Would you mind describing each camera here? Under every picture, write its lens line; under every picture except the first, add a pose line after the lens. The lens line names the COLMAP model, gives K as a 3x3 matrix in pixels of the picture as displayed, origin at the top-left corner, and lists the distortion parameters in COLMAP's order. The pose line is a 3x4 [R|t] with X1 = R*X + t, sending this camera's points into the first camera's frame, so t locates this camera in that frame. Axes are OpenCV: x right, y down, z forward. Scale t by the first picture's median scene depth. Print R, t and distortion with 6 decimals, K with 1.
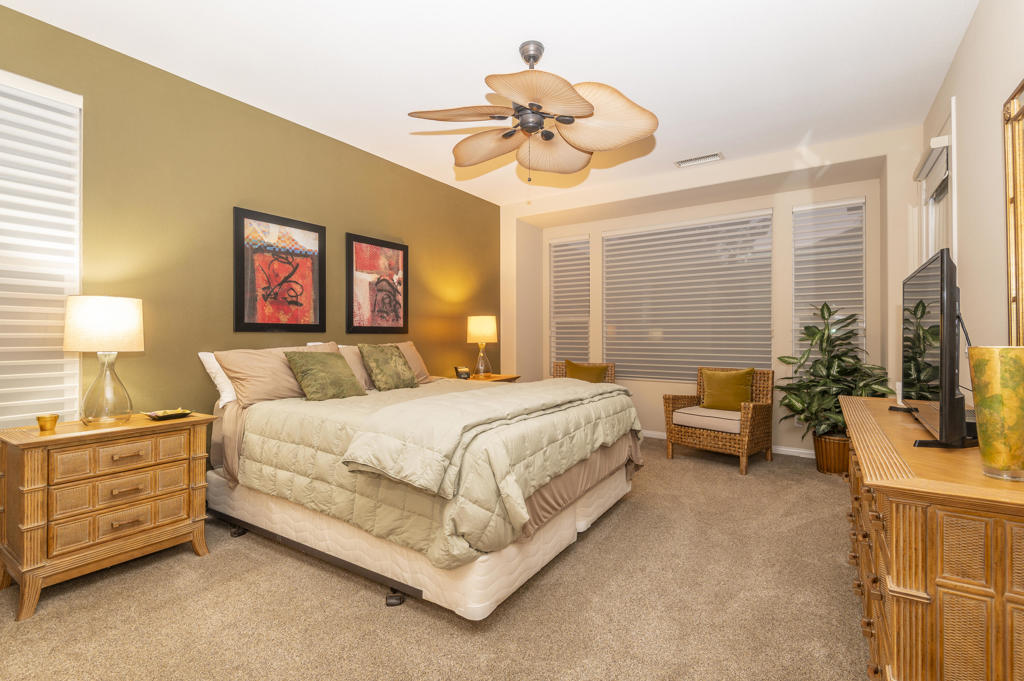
lens RADIAL K [[464.4, 0, 496.6], [0, 464.4, 338.0], [0, 0, 1]] dist [0.023504, -0.011638]
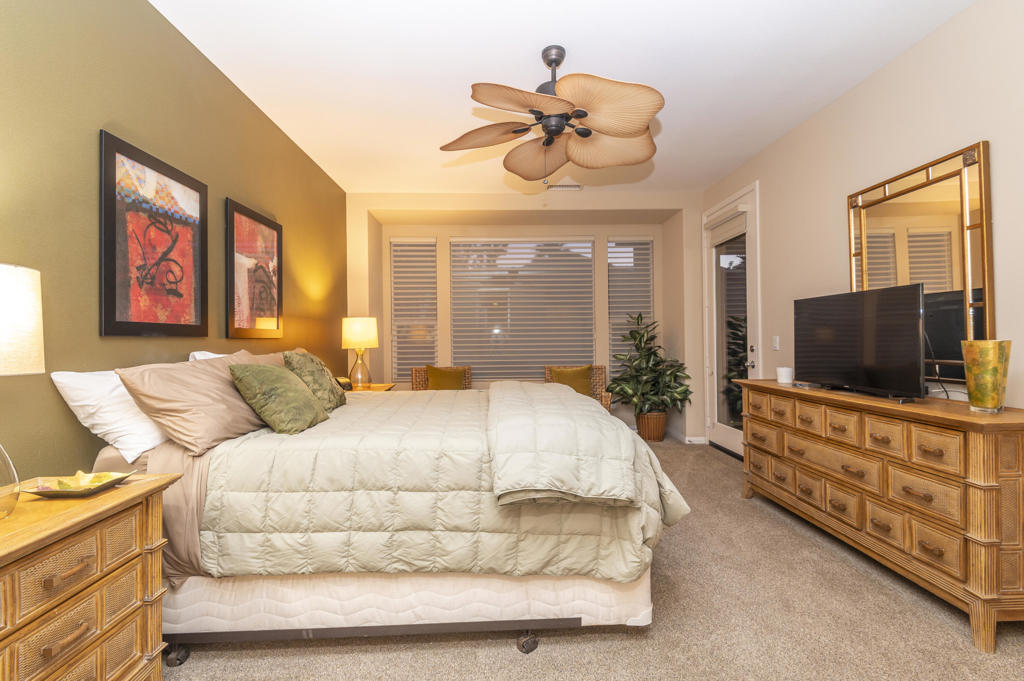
lens RADIAL K [[464.4, 0, 506.4], [0, 464.4, 336.5], [0, 0, 1]] dist [0.023504, -0.011638]
pose [[0.812489, -0.004632, 0.582957, -0.448667], [0.011659, 0.999898, -0.008305, -0.001504], [-0.582859, 0.013544, 0.812460, 0.185976]]
